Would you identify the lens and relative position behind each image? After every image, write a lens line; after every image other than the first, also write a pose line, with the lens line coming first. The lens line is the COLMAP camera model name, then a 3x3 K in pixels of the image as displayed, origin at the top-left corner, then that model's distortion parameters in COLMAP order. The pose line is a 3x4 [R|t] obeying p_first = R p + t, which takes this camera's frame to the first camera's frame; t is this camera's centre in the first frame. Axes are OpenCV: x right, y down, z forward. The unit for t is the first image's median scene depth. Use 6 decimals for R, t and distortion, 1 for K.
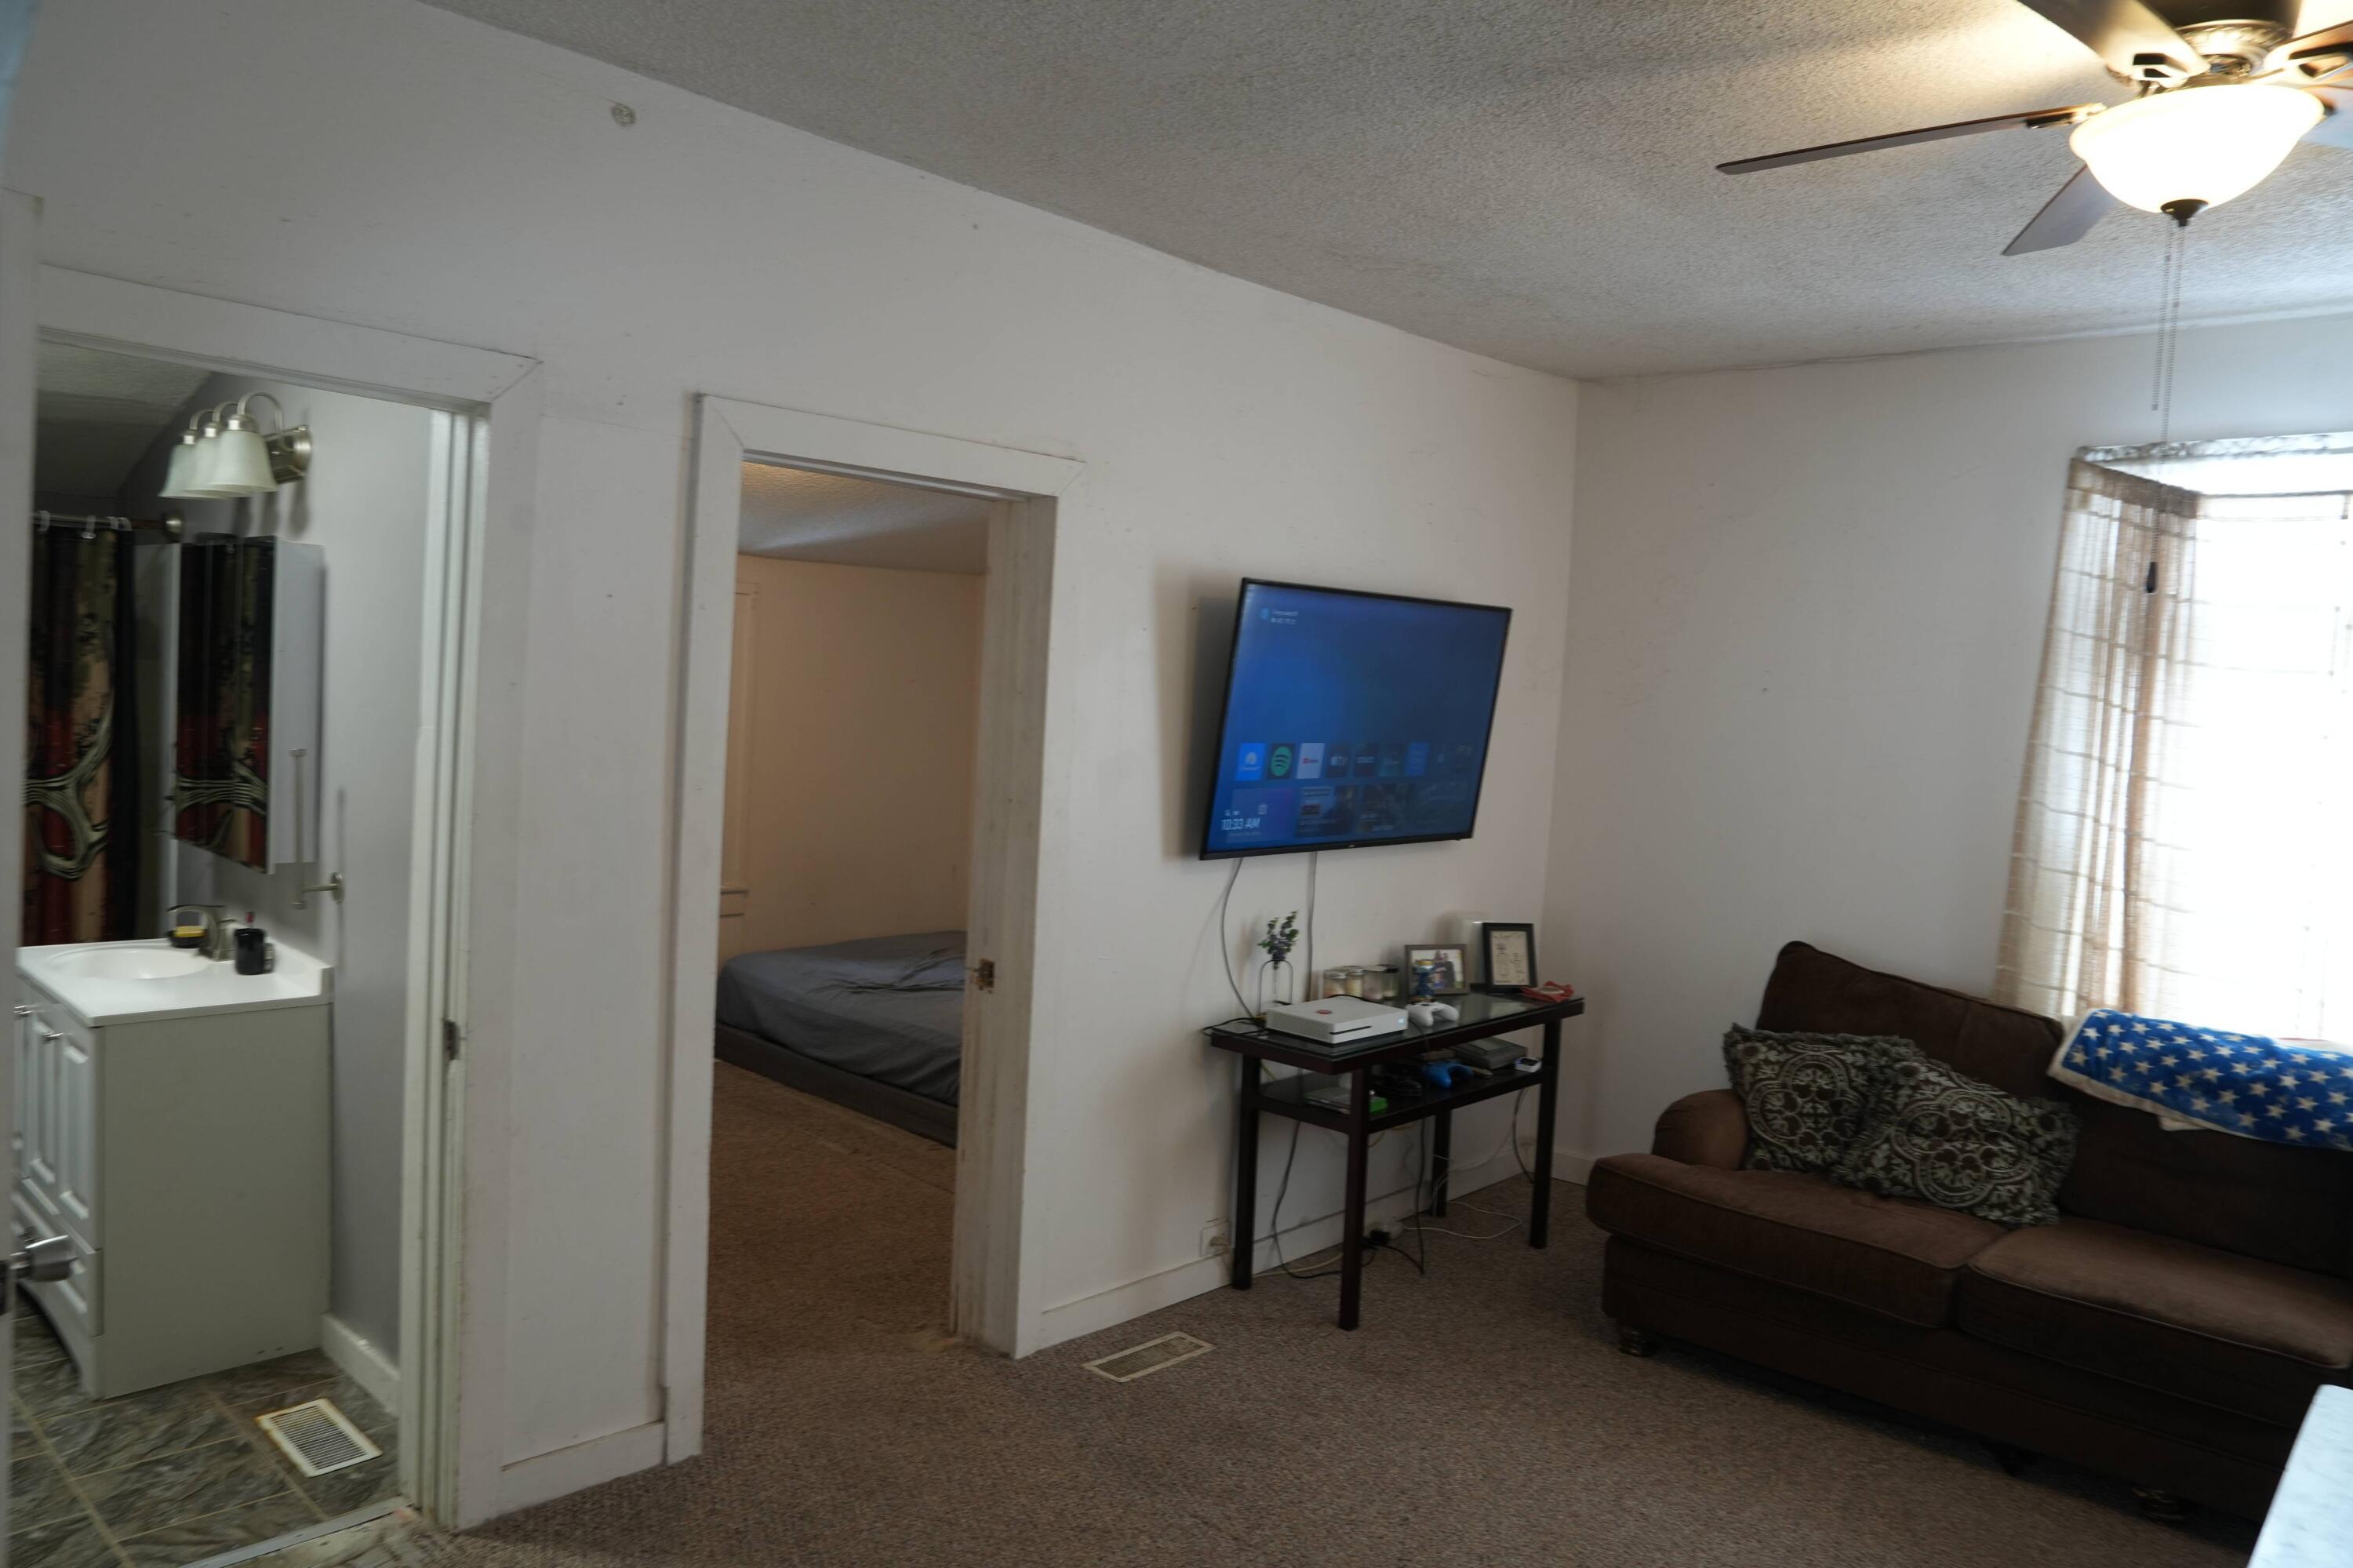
lens RADIAL K [[1626.1, 0, 1175.7], [0, 1626.1, 801.6], [0, 0, 1]] dist [-0.110577, 0.085284]
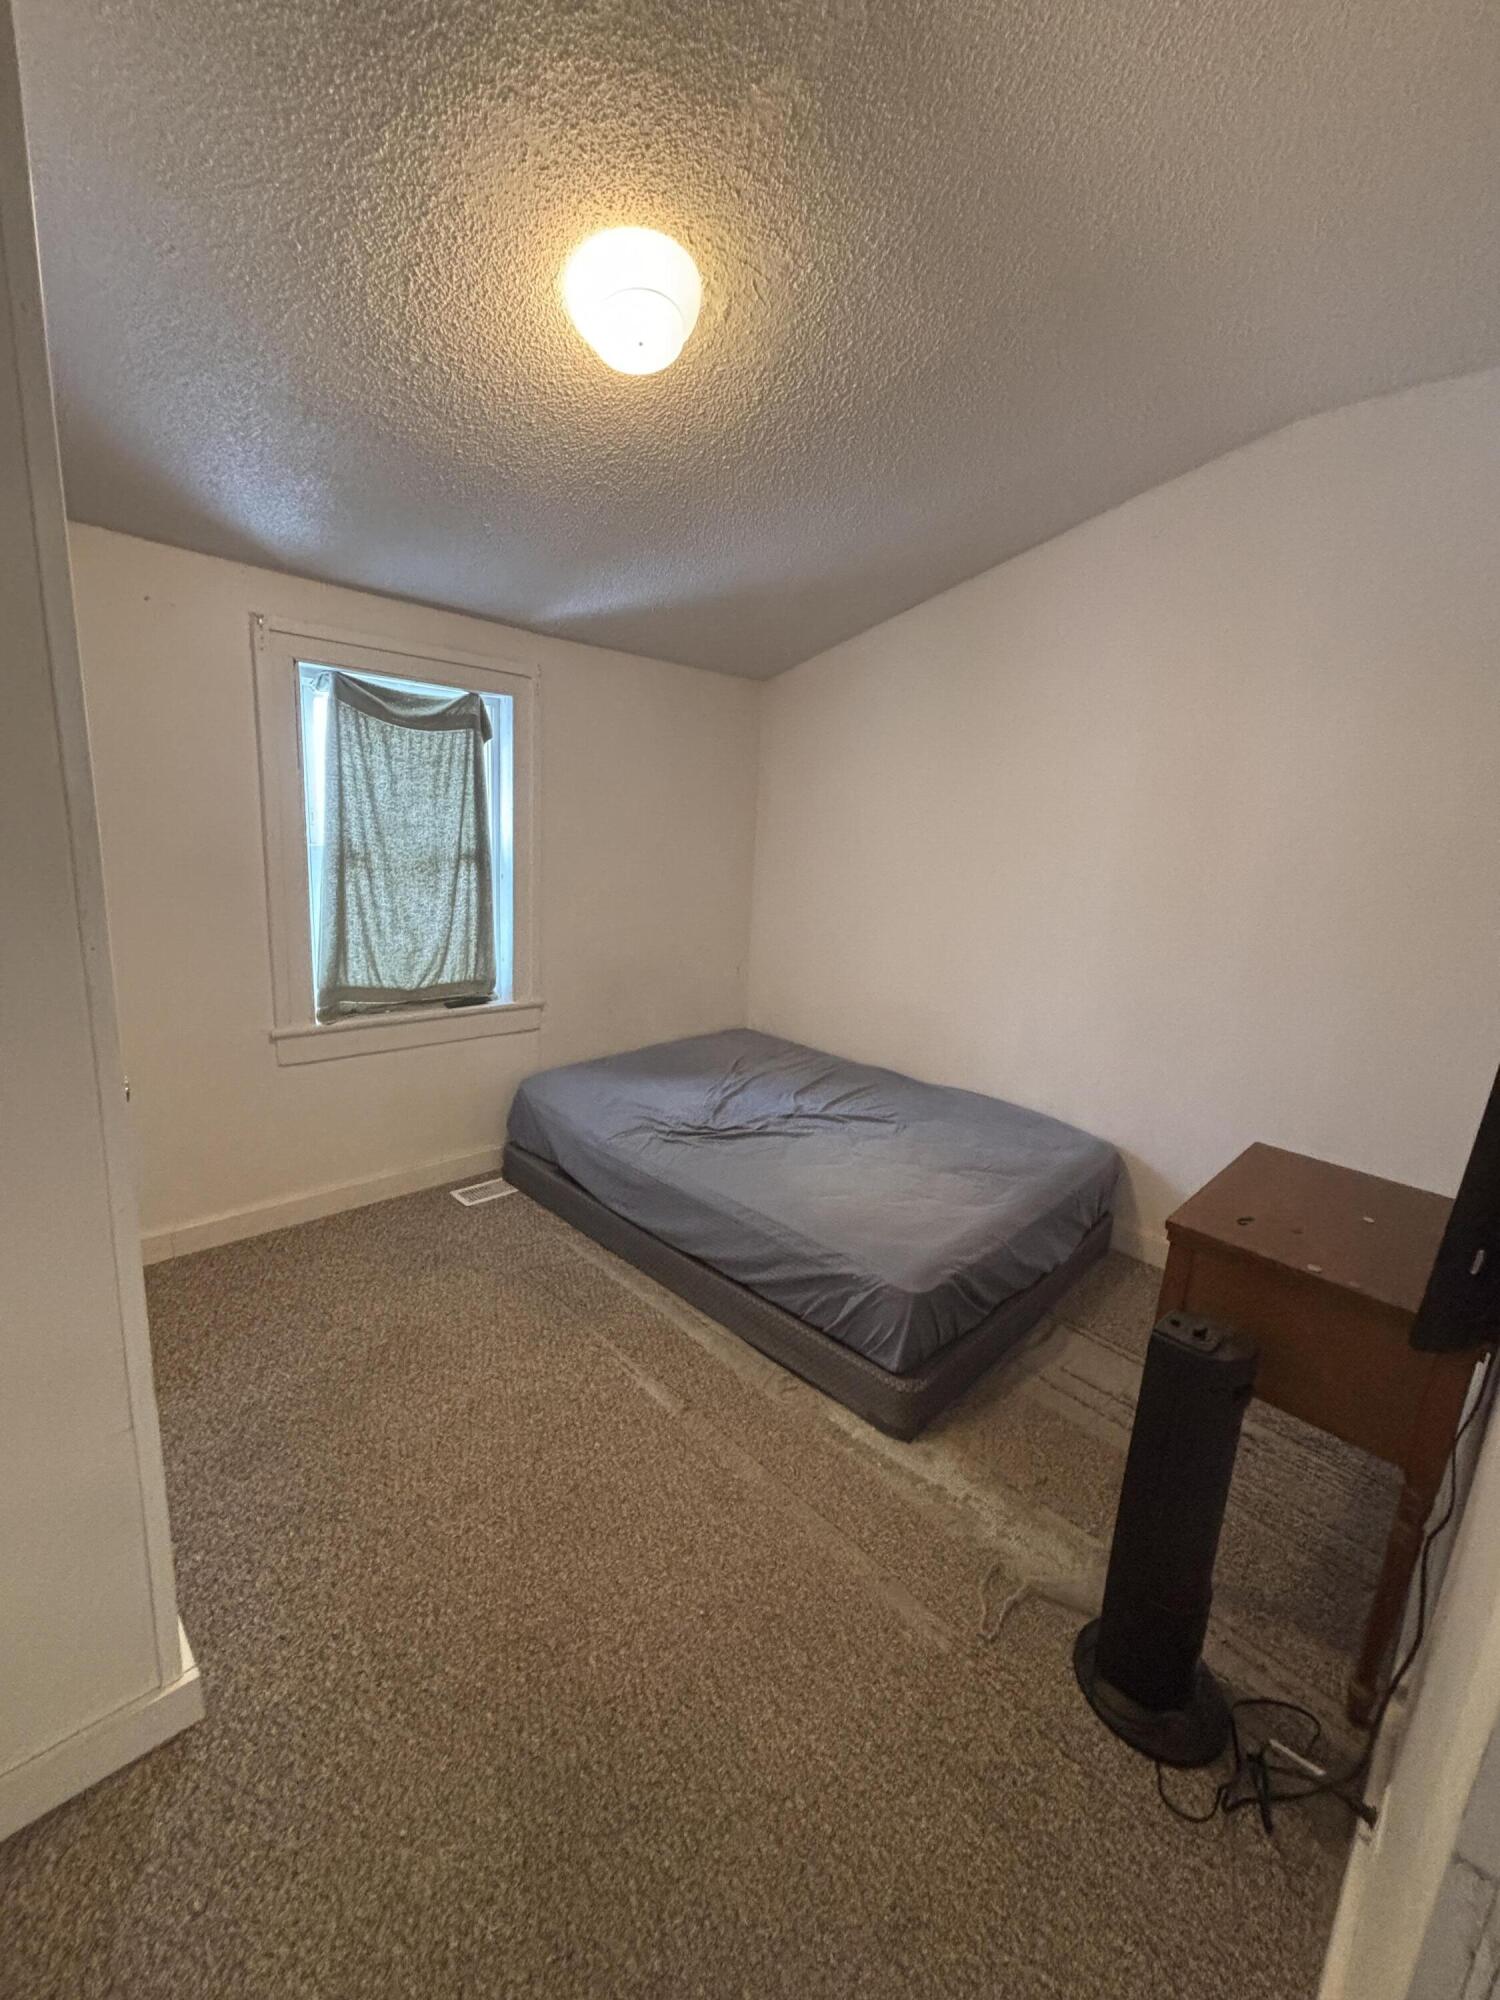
lens RADIAL K [[812.4, 0, 750.0], [0, 812.4, 1000.0], [0, 0, 1]] dist [0.000074, -0.000005]
pose [[0.999601, 0.012352, -0.025417, -0.205703], [-0.008462, 0.988977, 0.147830, -0.030829], [0.026963, -0.147556, 0.988686, 0.830250]]
